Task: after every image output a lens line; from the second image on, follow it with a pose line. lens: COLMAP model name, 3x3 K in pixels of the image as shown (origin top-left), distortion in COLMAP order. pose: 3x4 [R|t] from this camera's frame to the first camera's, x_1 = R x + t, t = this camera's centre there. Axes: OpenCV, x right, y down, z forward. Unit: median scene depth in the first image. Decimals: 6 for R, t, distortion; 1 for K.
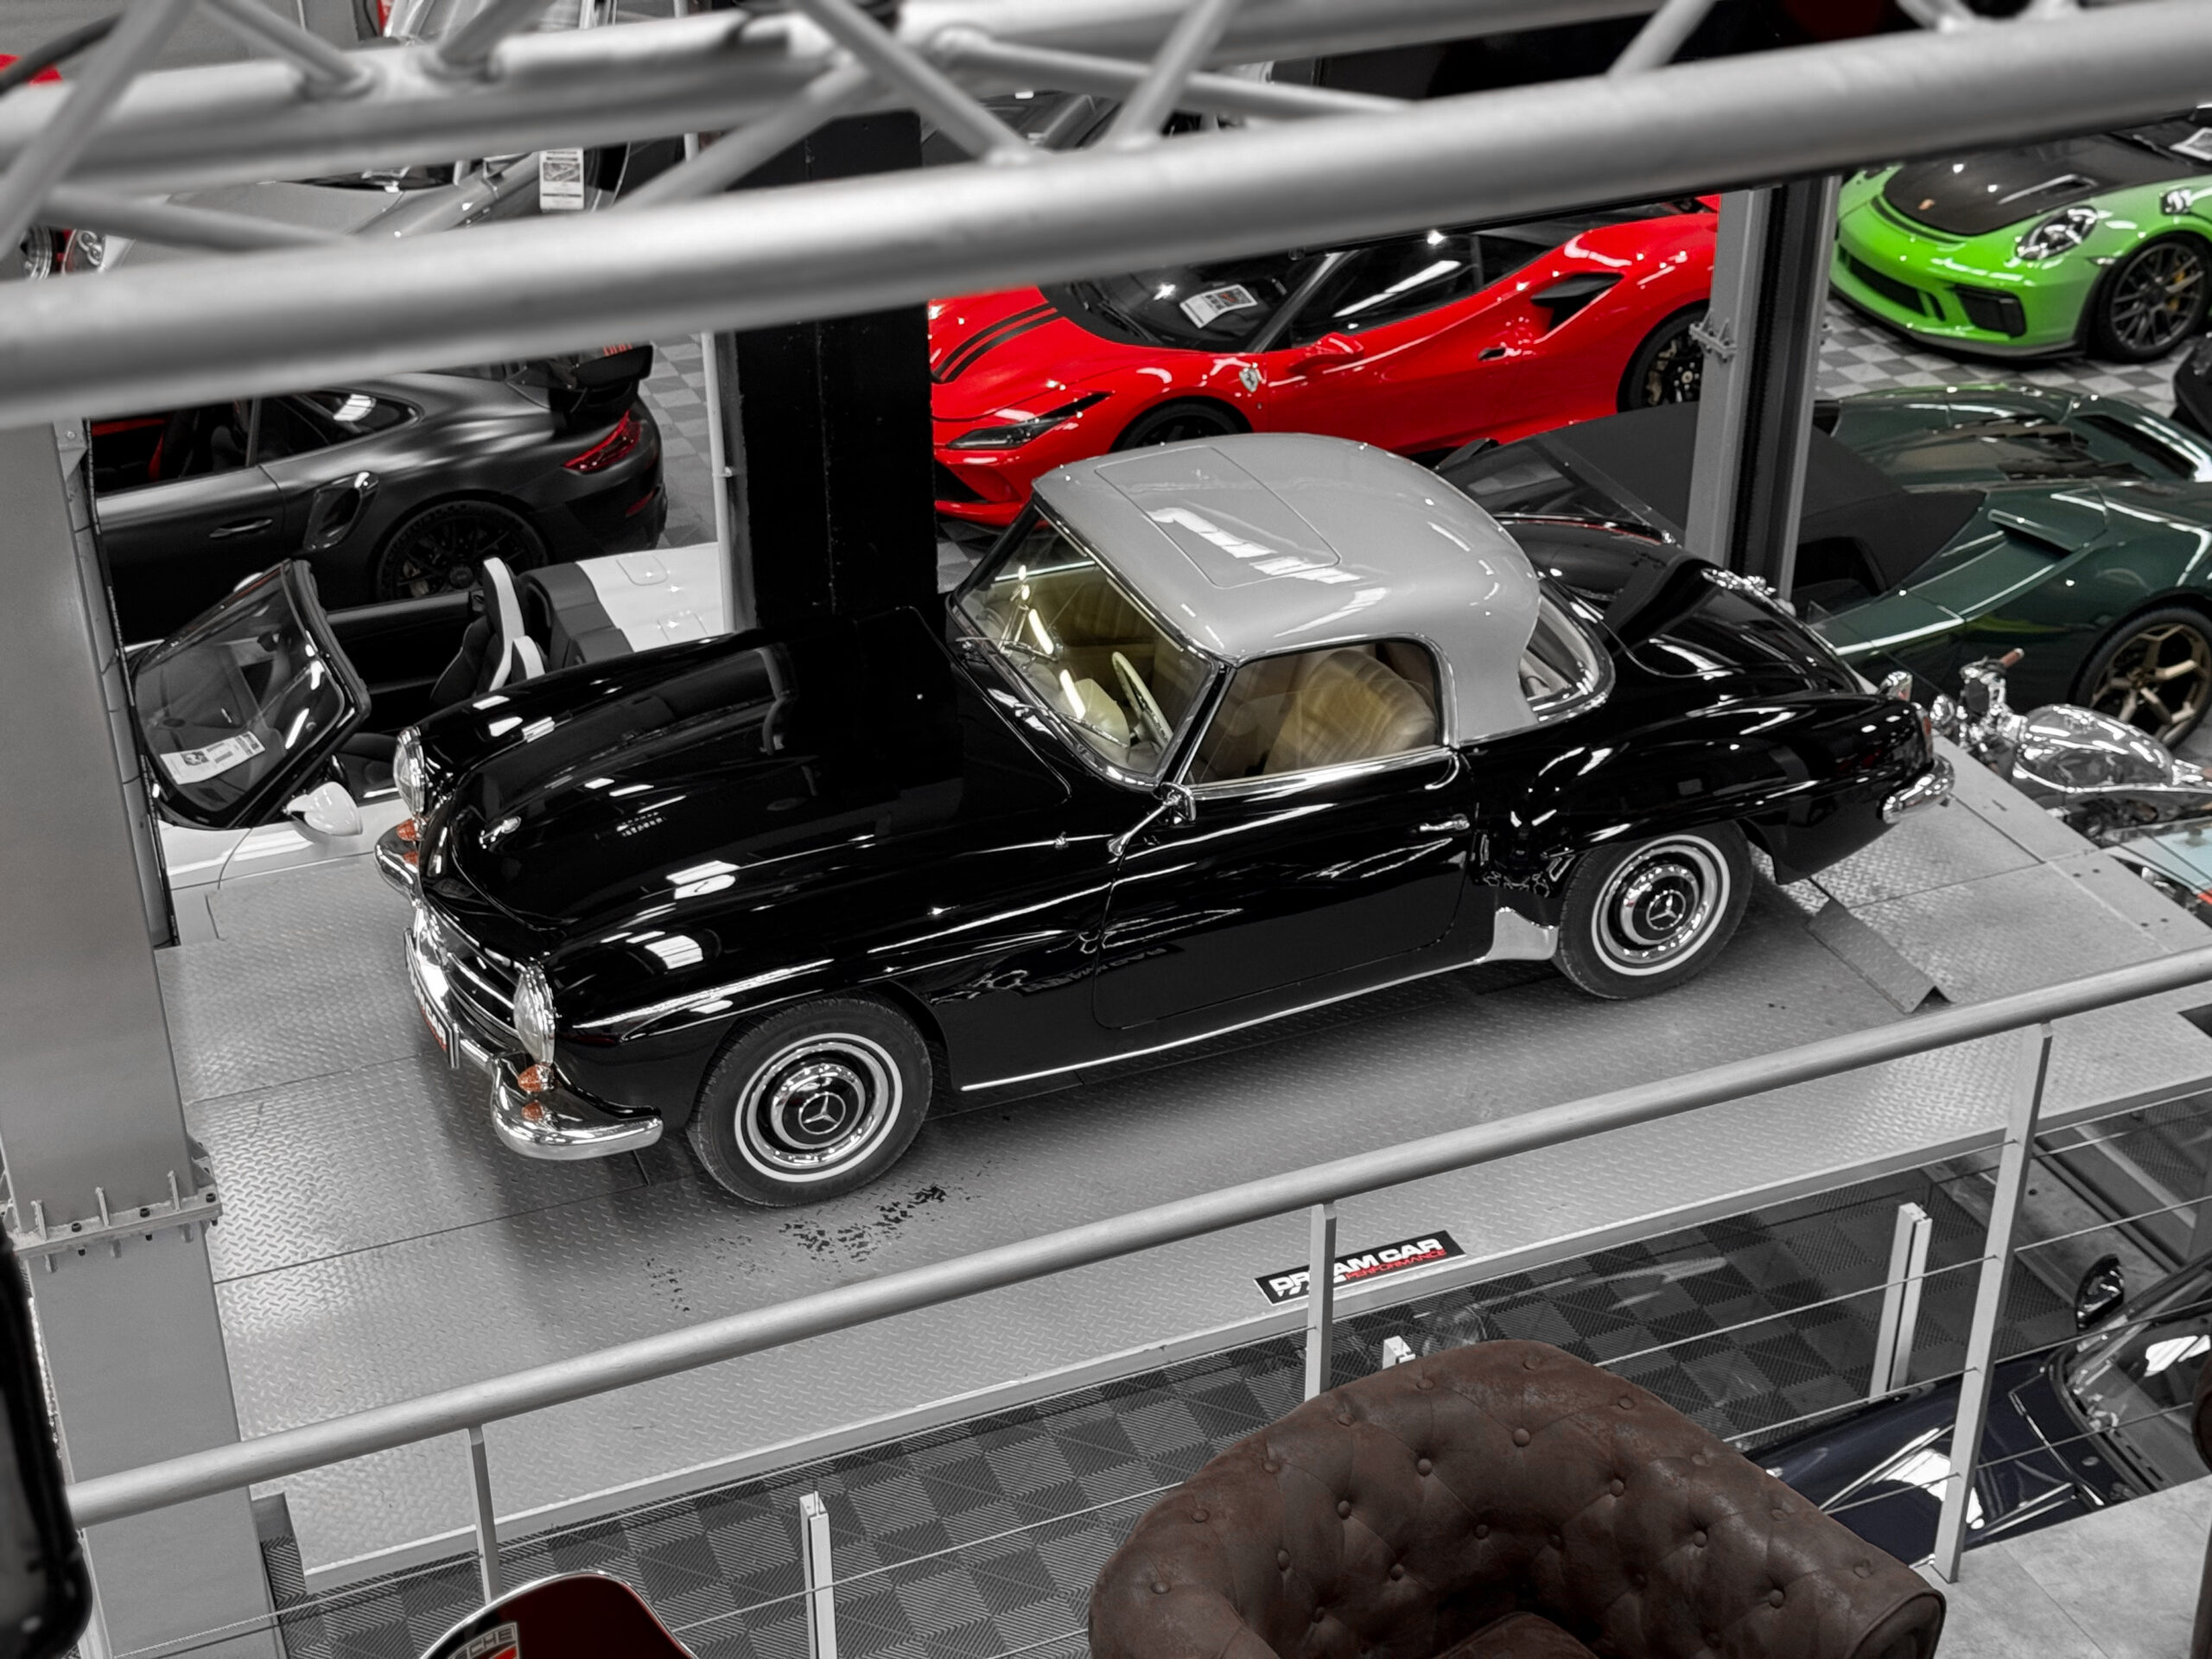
lens RADIAL K [[3089.4, 0, 1088.6], [0, 3089.4, 822.9], [0, 0, 1]] dist [0.088109, -0.073781]
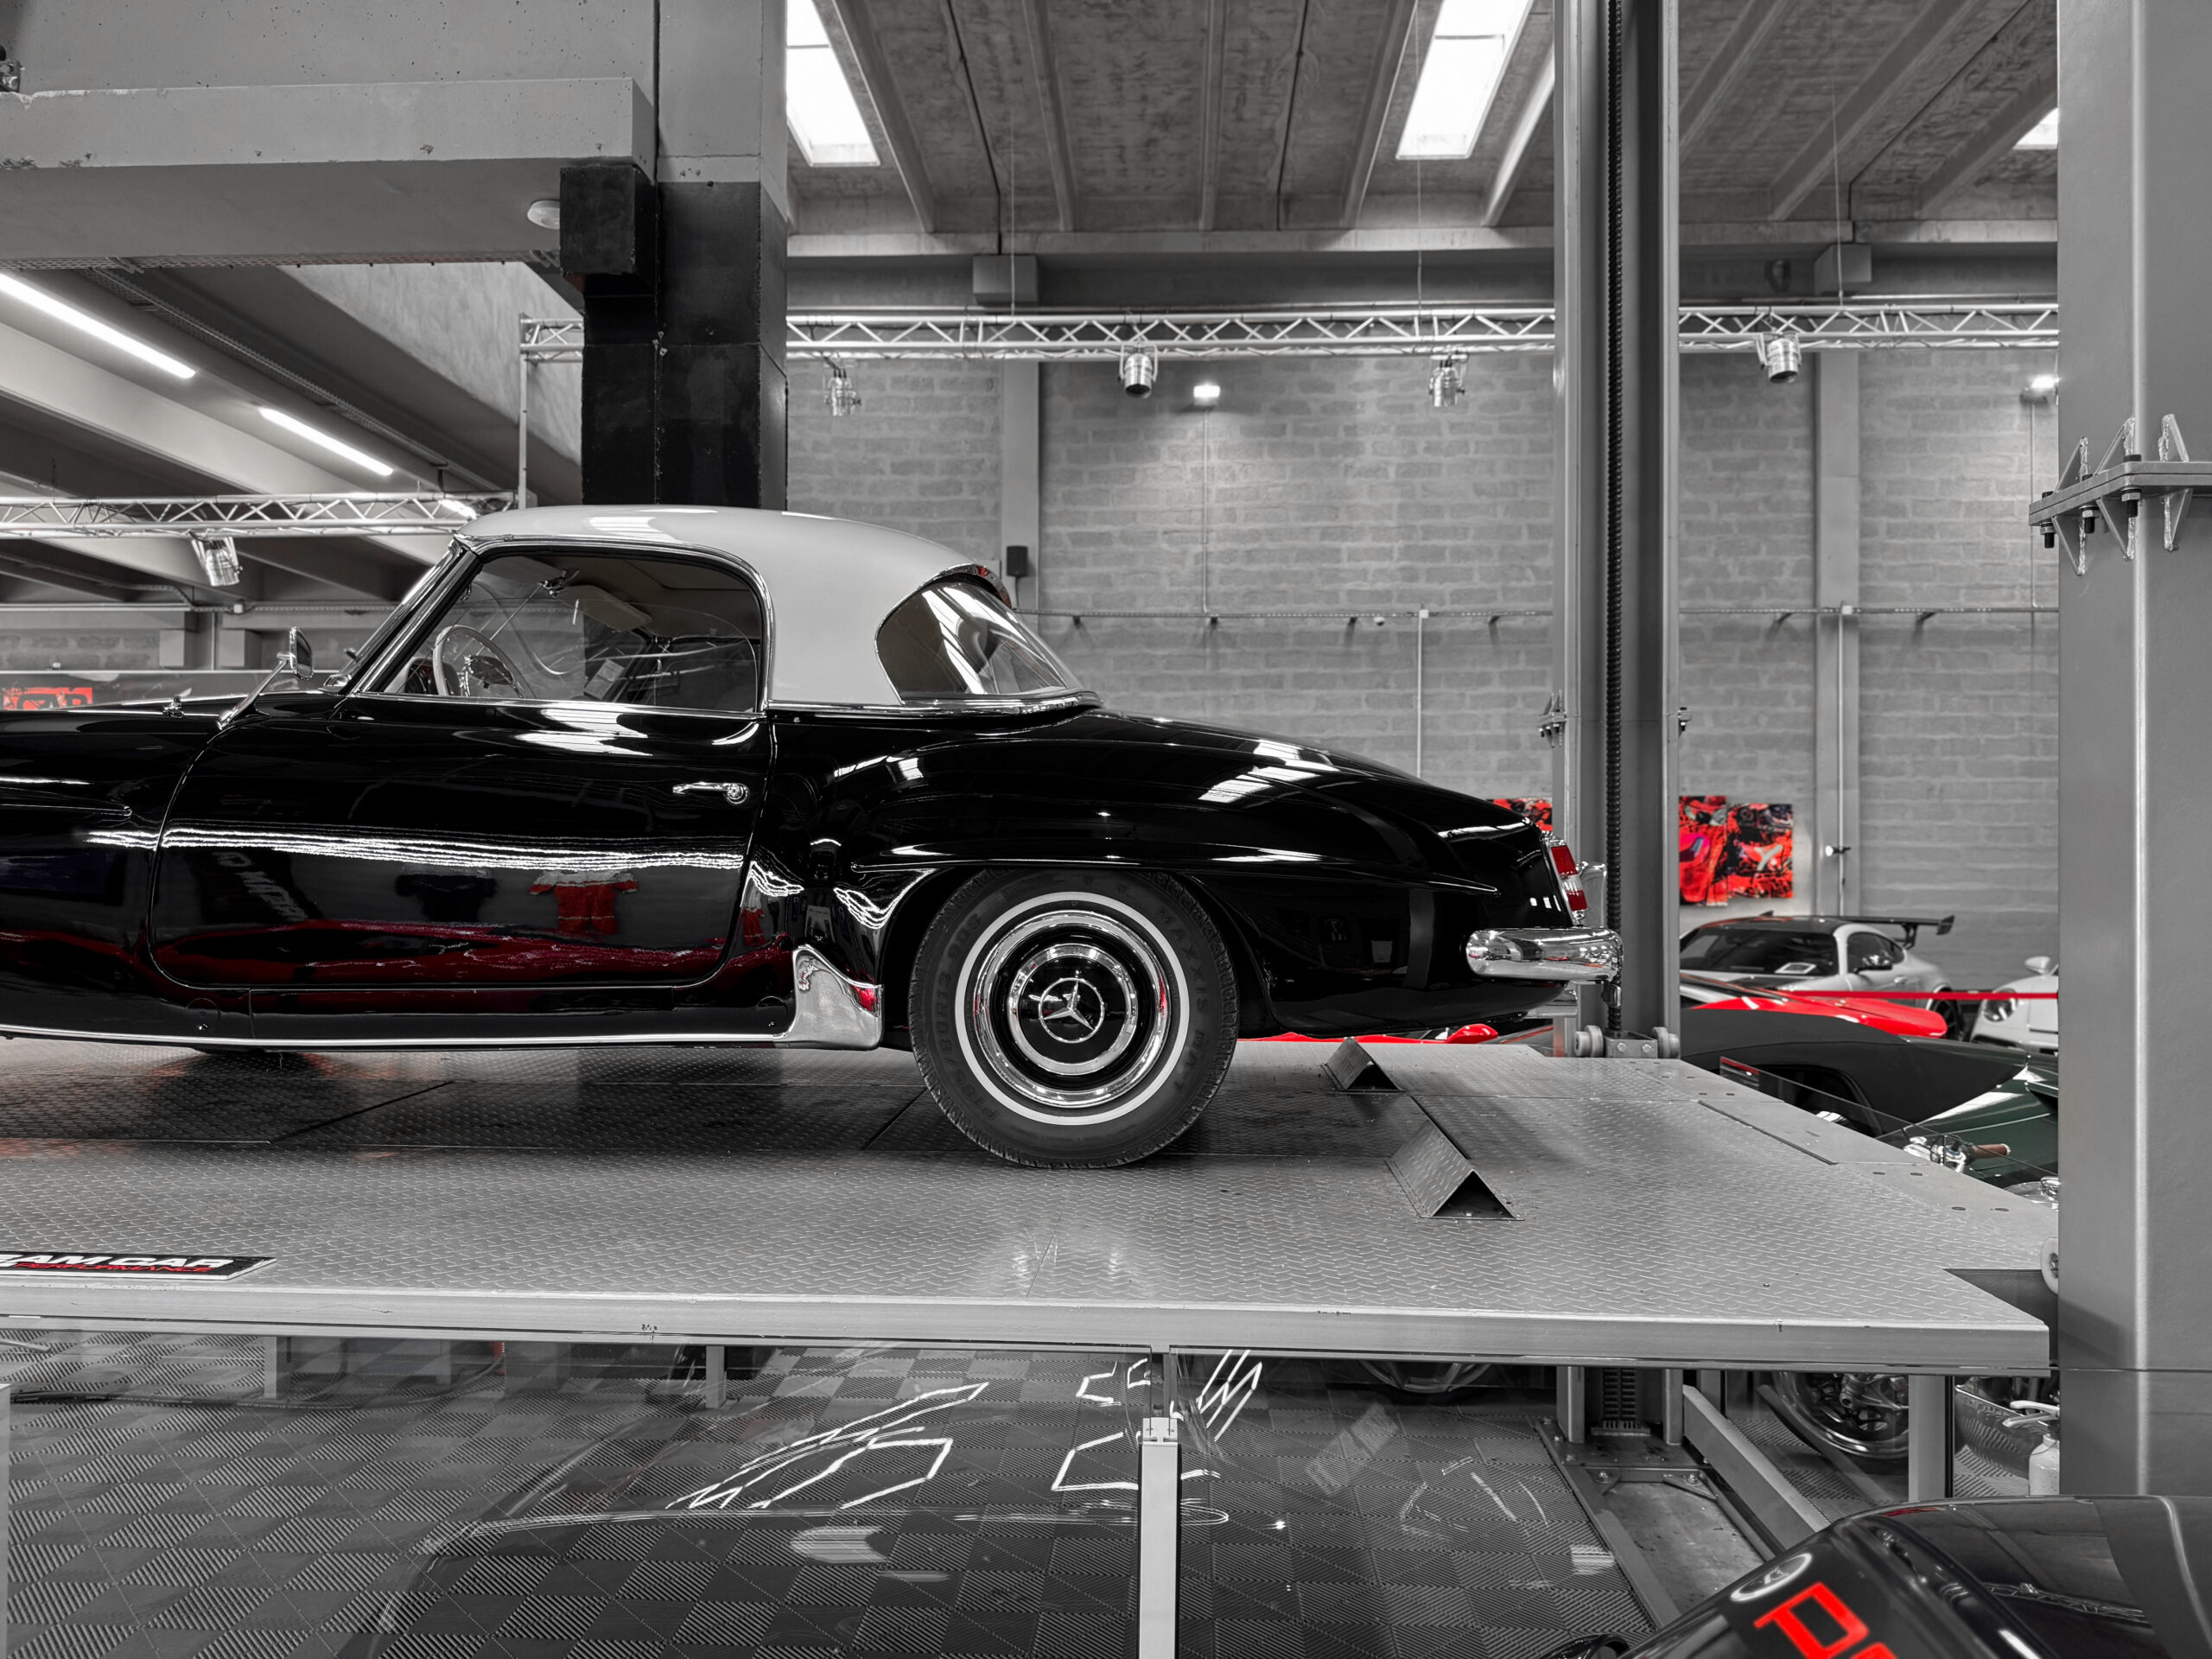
lens RADIAL K [[1550.0, 0, 1102.1], [0, 1550.0, 839.0], [0, 0, 1]] dist [0.072998, -0.103807]
pose [[0.906910, 0.006625, -0.421273, 0.328473], [-0.219805, 0.860463, -0.459661, 0.146487], [0.359444, 0.509469, 0.781819, 0.710376]]
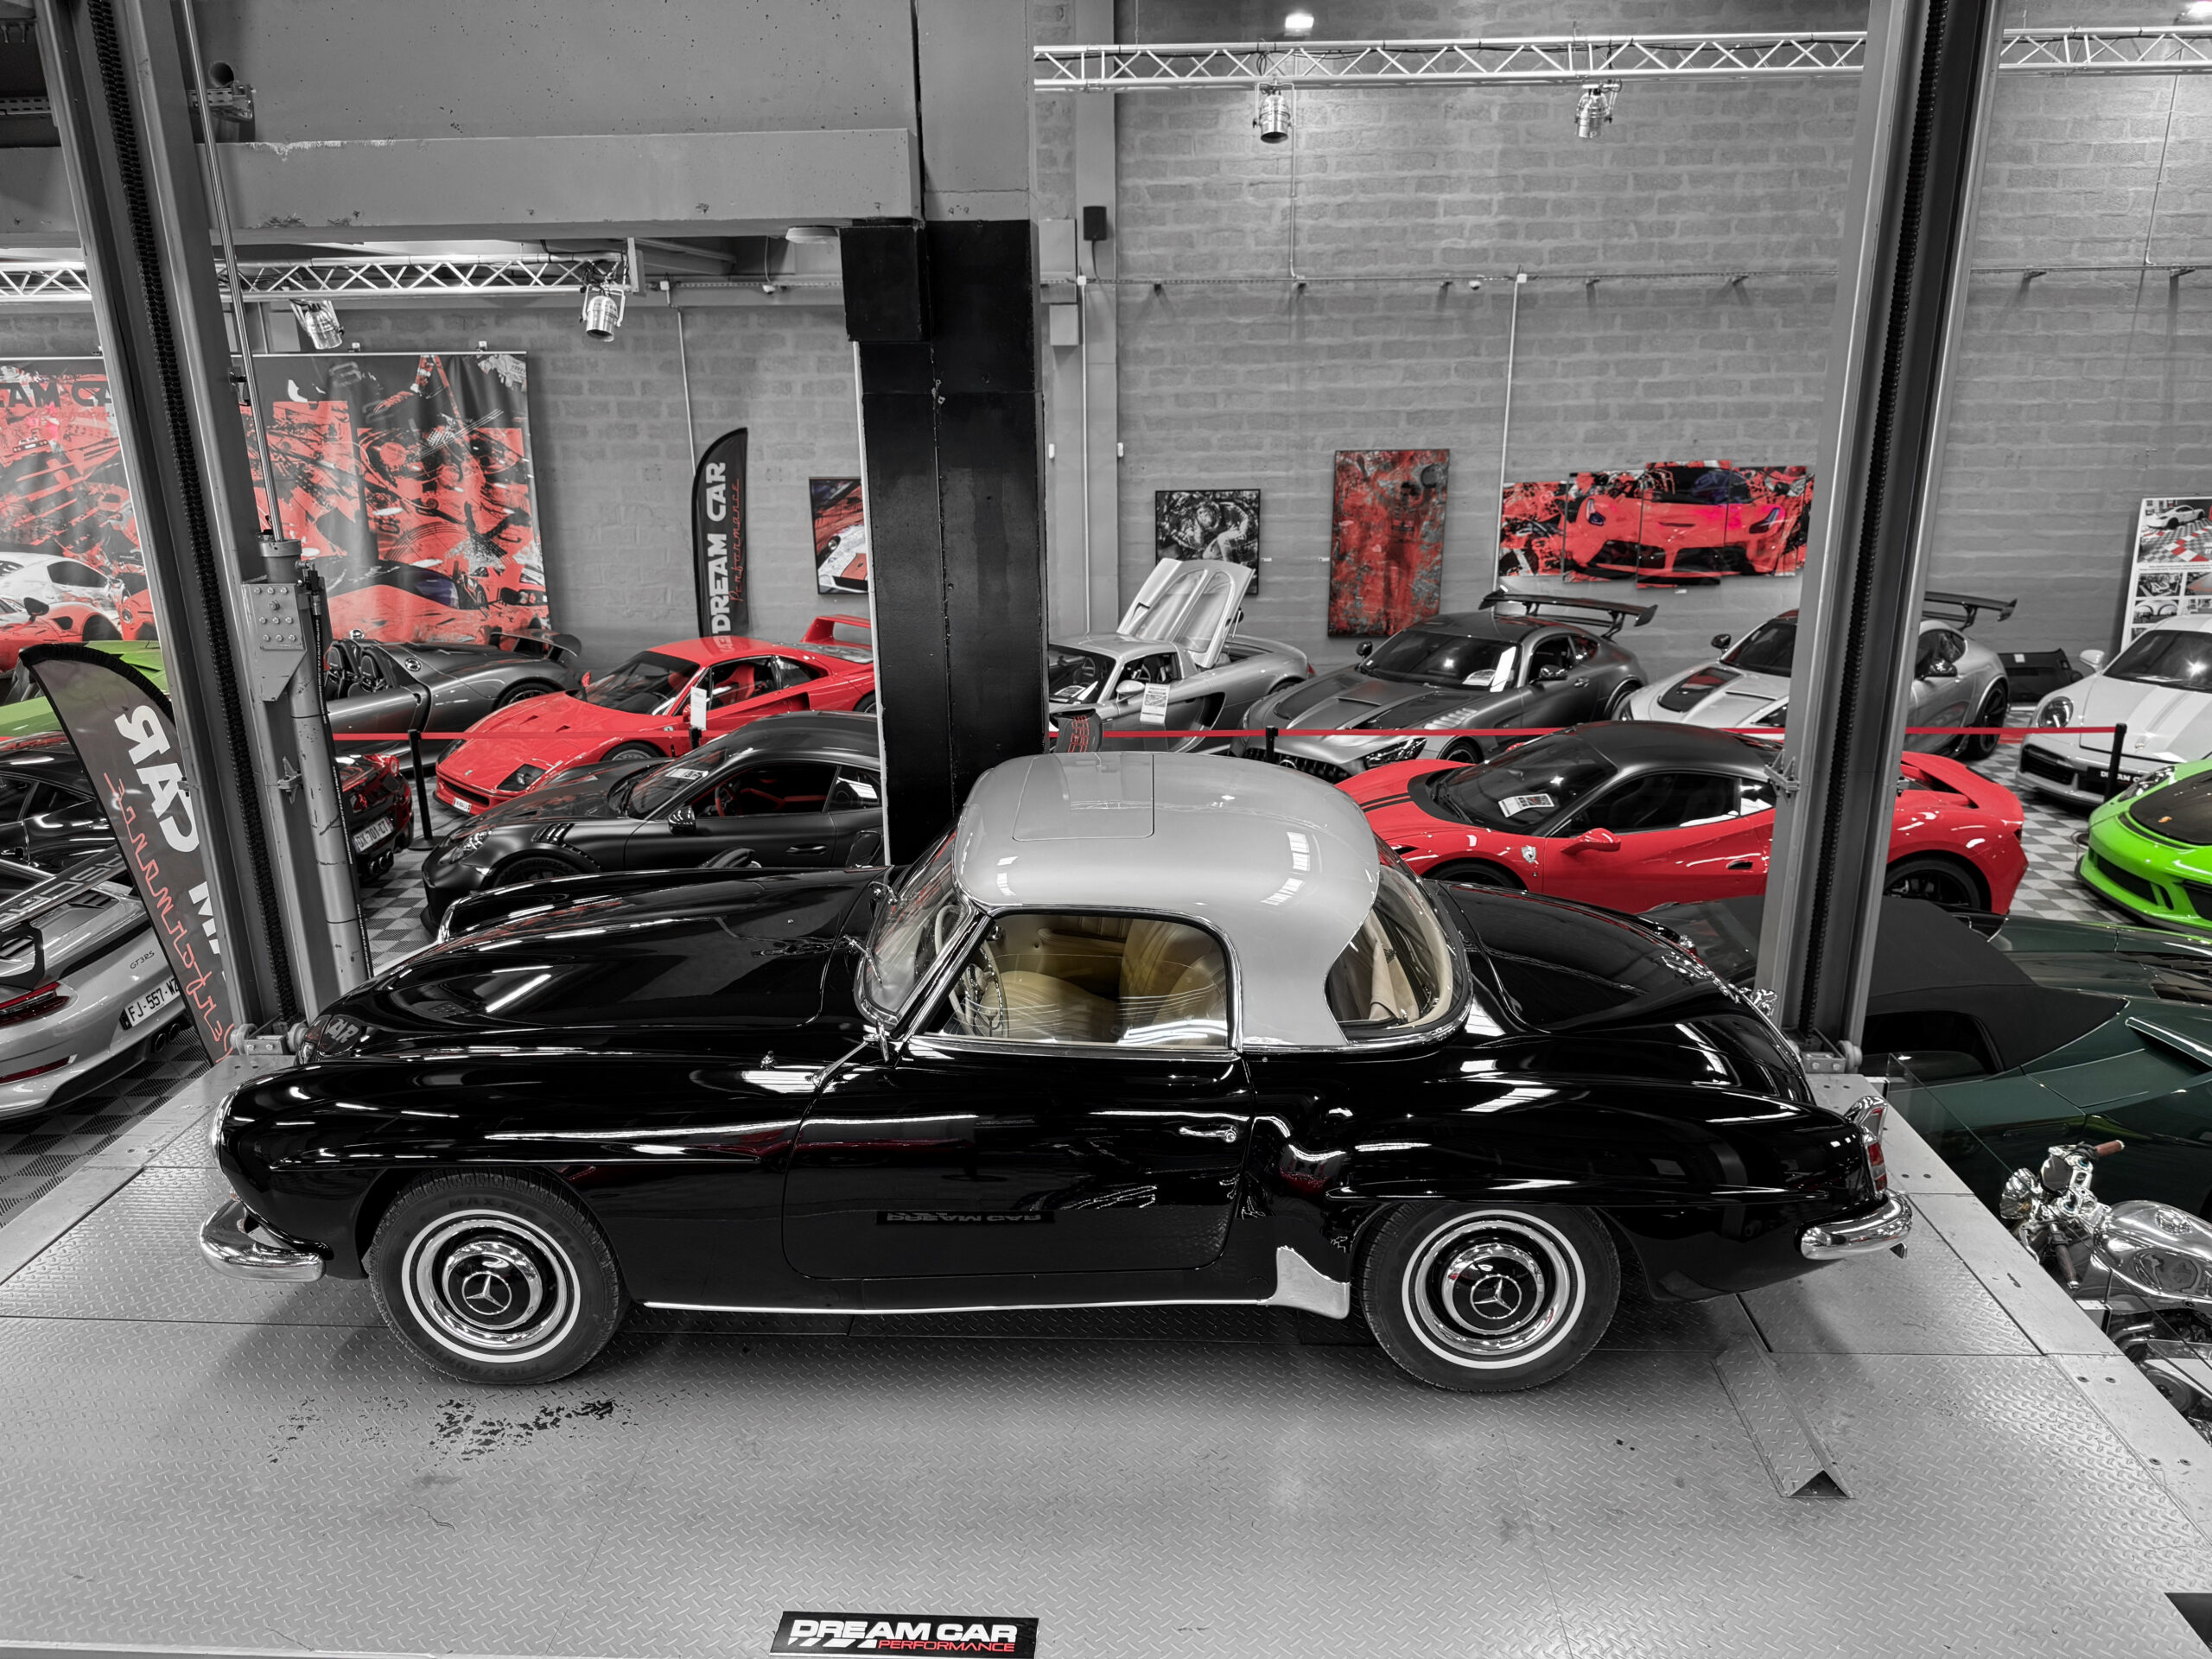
lens RADIAL K [[1565.7, 0, 1106.3], [0, 1565.7, 832.3], [0, 0, 1]] dist [0.002837, -0.000434]
pose [[0.912558, 0.118387, -0.391437, 0.240012], [-0.198596, 0.965027, -0.171122, -0.001018], [0.357488, 0.233896, 0.904154, 0.522898]]
